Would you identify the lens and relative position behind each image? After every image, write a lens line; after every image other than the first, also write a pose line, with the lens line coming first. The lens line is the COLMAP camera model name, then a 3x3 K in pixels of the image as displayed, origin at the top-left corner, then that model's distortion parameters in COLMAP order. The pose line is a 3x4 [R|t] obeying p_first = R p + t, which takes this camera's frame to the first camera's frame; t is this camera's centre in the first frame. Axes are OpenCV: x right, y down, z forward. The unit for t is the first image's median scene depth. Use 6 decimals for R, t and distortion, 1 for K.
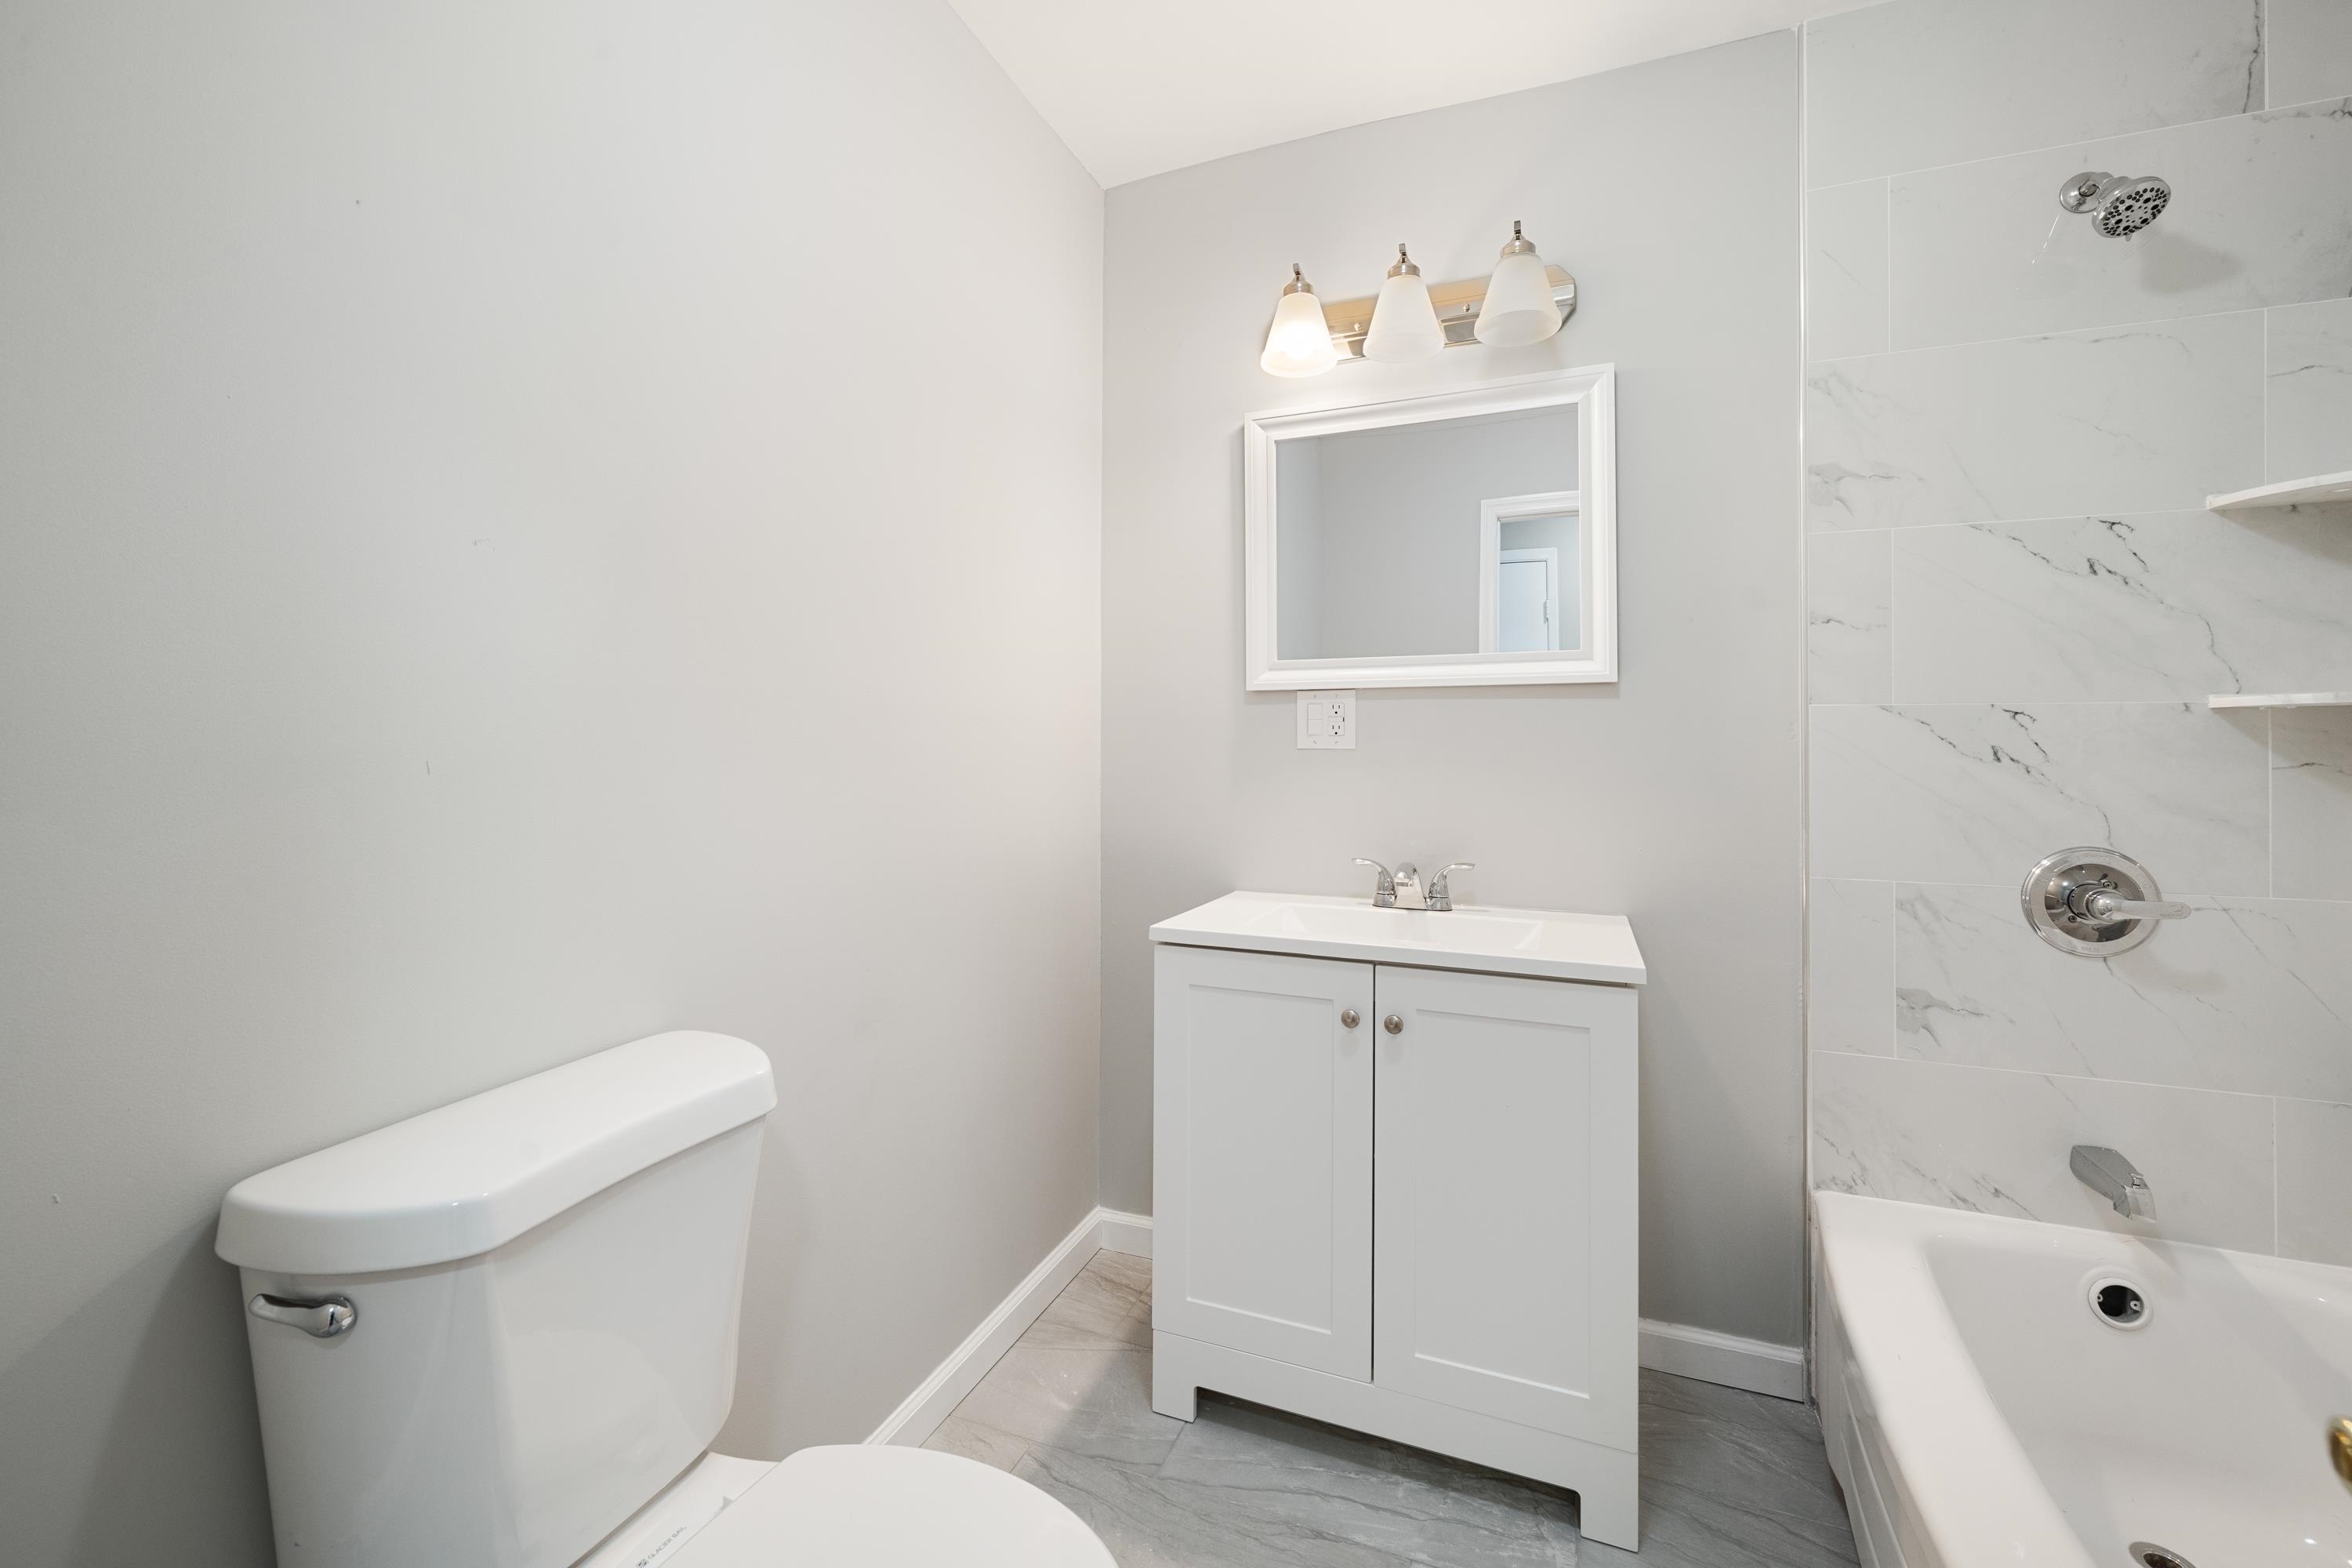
lens RADIAL K [[969.5, 0, 1170.2], [0, 969.5, 737.7], [0, 0, 1]] dist [-0.001279, -0.000186]
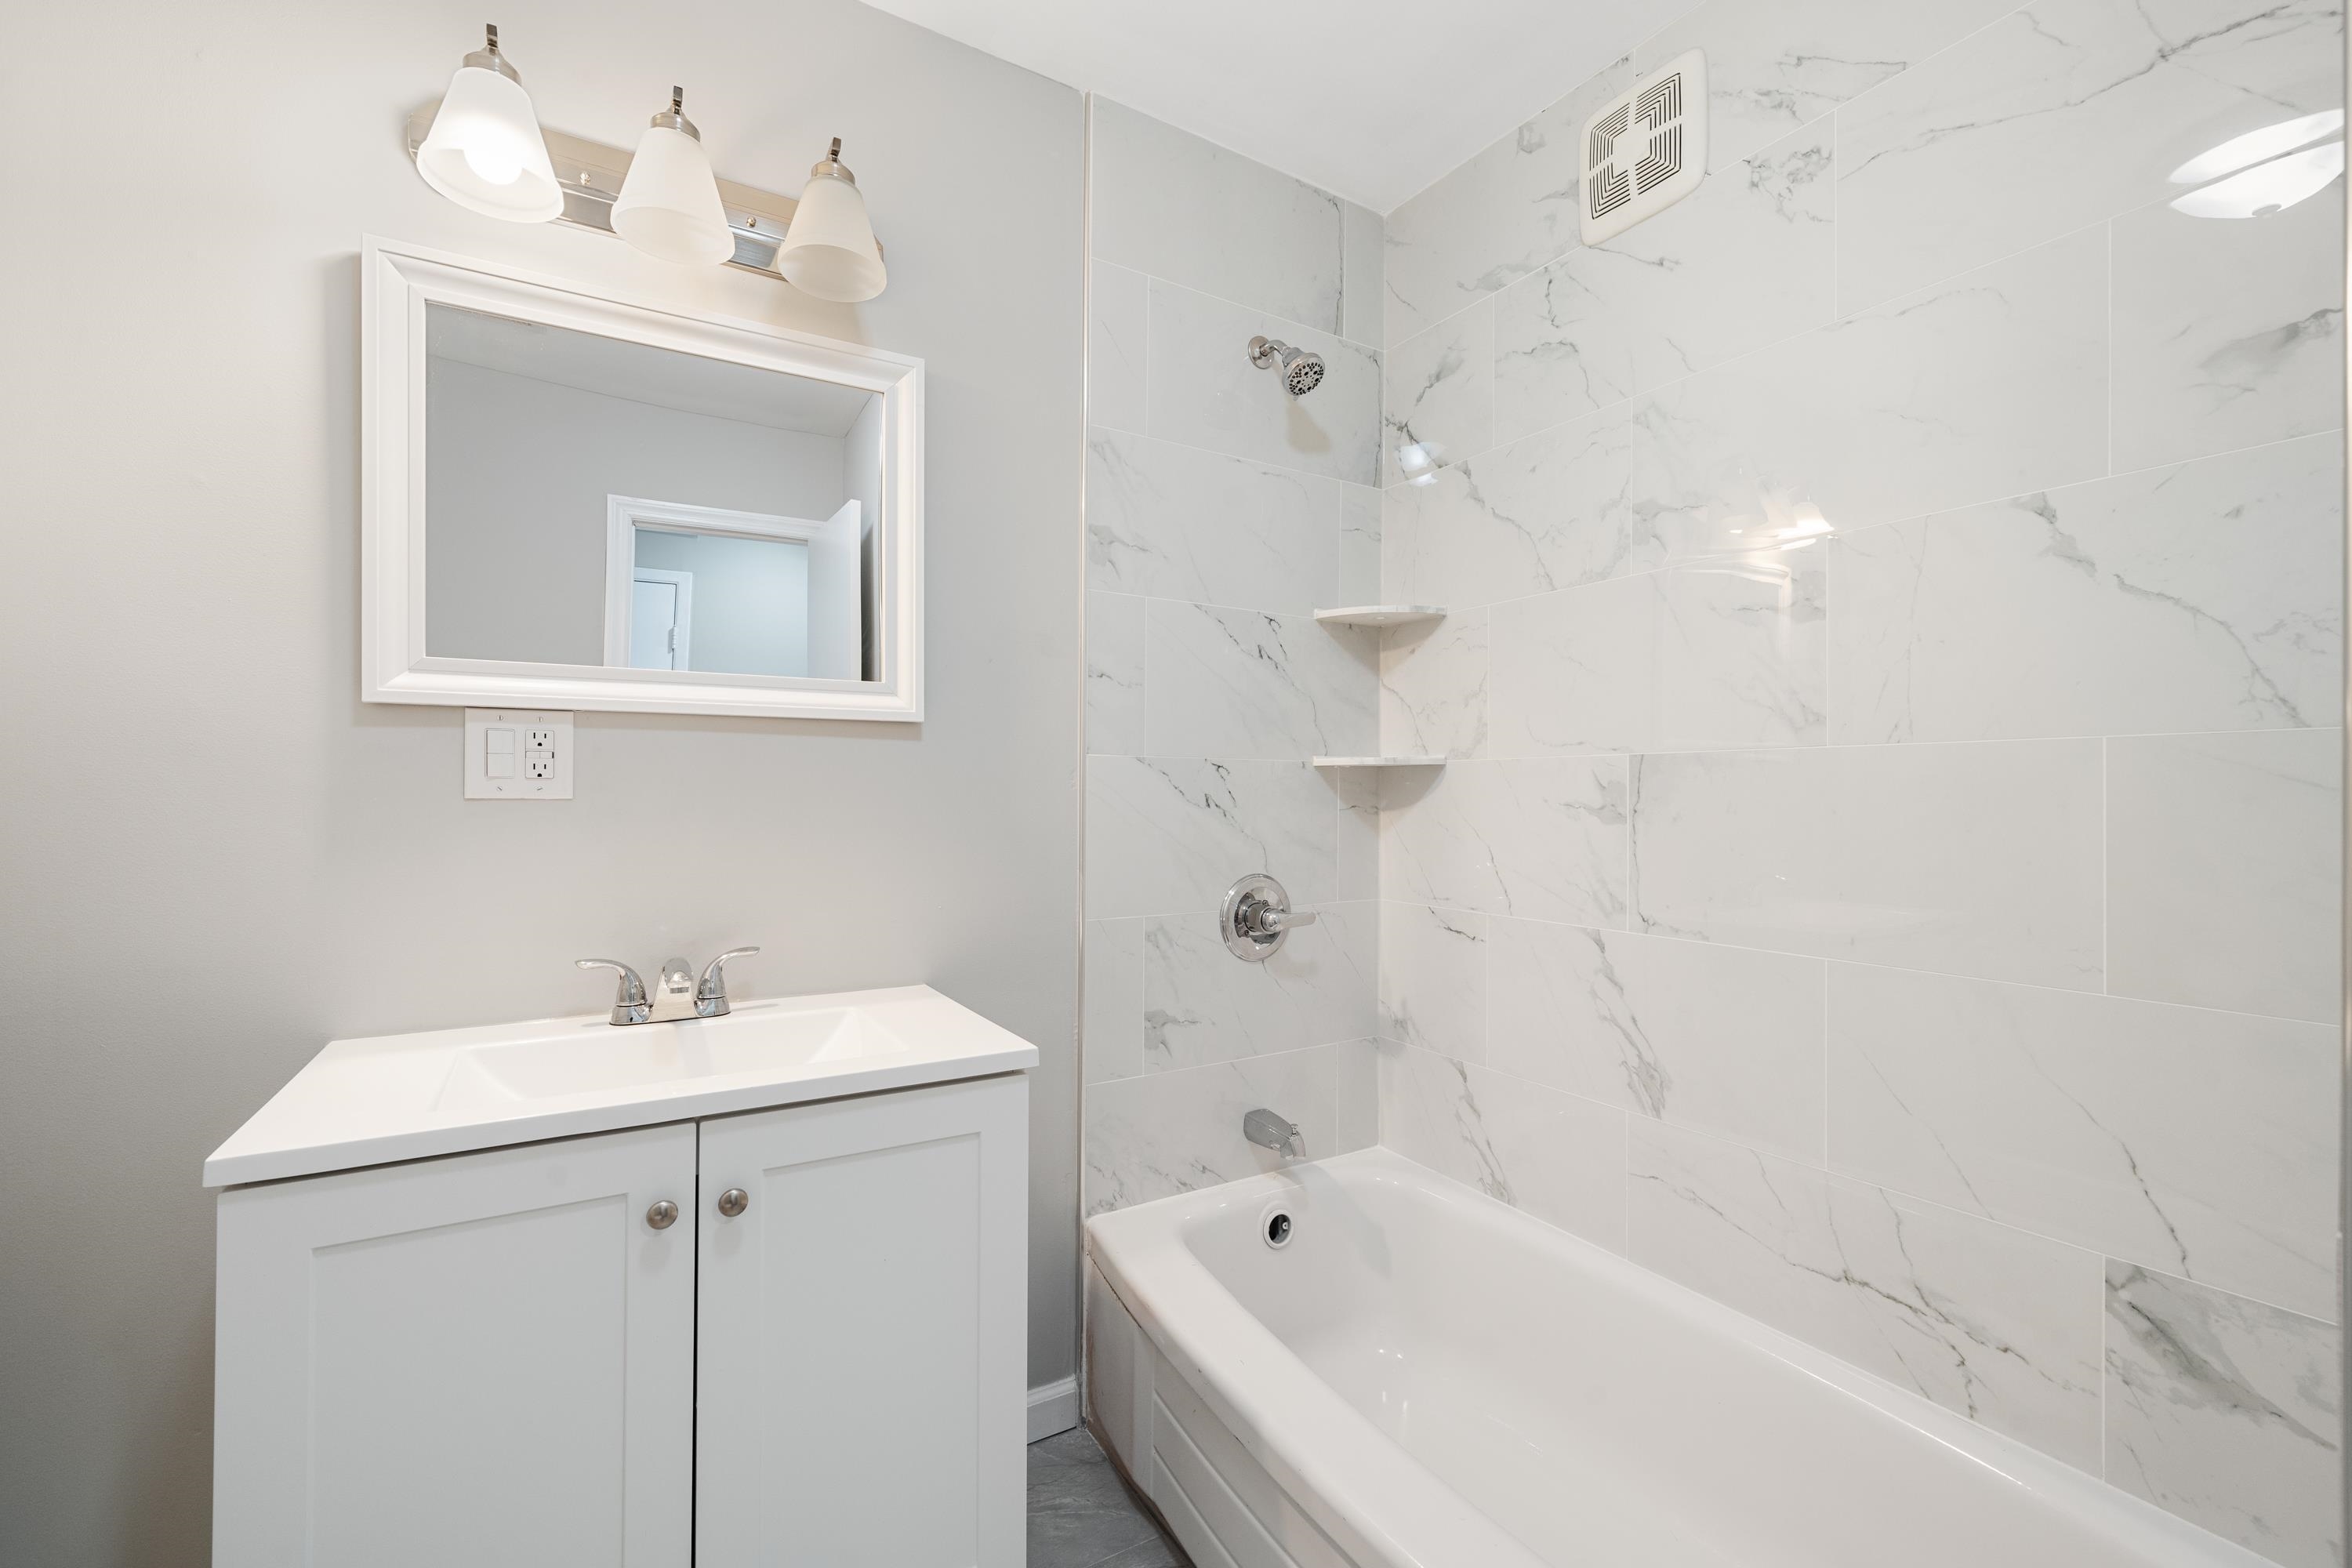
lens RADIAL K [[969.5, 0, 1181.3], [0, 969.5, 790.1], [0, 0, 1]] dist [-0.001279, -0.000186]
pose [[0.610601, 0.001054, 0.791938, -0.103591], [-0.008390, 0.999952, 0.005138, -0.001978], [-0.791894, -0.009781, 0.610581, 0.289910]]
